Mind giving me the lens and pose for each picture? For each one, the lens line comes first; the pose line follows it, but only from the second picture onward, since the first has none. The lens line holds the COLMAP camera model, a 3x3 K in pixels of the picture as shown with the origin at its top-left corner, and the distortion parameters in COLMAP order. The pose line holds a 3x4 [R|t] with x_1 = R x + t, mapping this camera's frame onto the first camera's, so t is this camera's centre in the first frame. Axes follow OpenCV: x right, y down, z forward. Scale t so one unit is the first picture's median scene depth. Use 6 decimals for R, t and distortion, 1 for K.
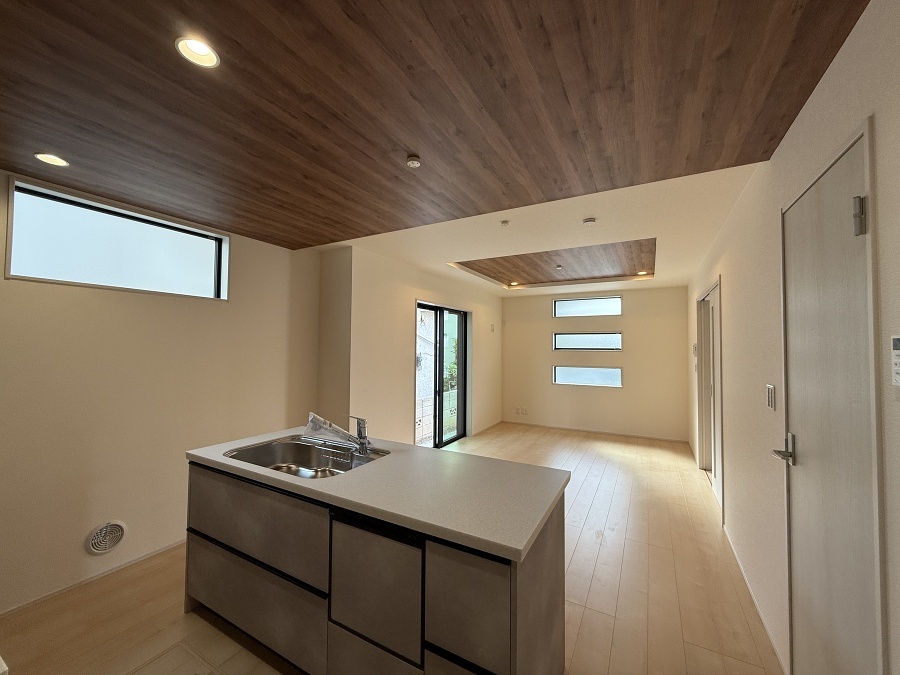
lens RADIAL K [[350.9, 0, 452.4], [0, 350.9, 345.9], [0, 0, 1]] dist [-0.002940, 0.001170]
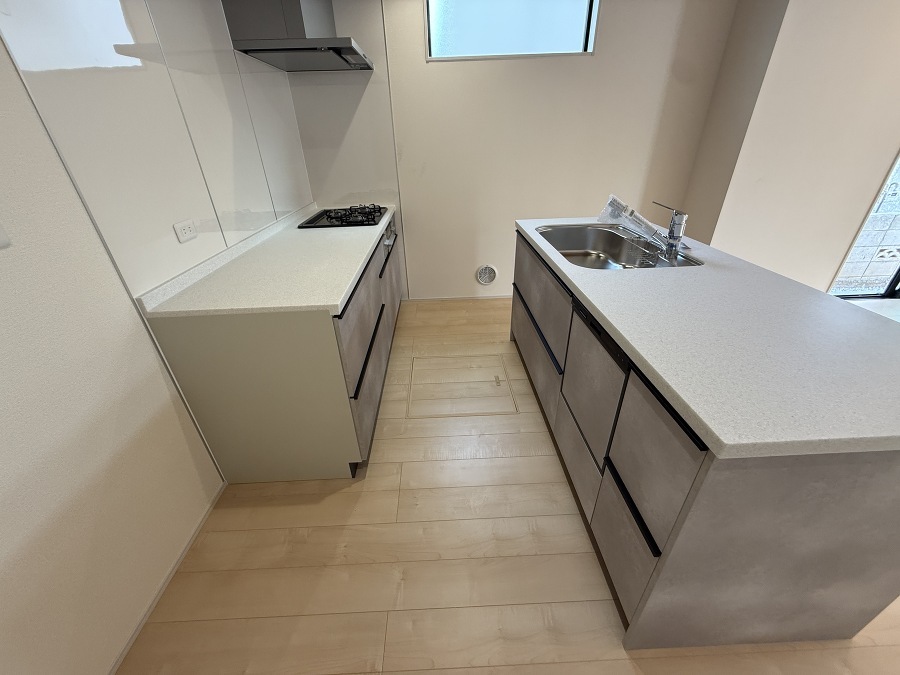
lens RADIAL K [[350.9, 0, 447.5], [0, 350.9, 337.9], [0, 0, 1]] dist [-0.002940, 0.001170]
pose [[0.520615, 0.403860, -0.752234, 0.131449], [0.047454, 0.866003, 0.497783, 0.039501], [0.852472, -0.294850, 0.431689, 0.154374]]
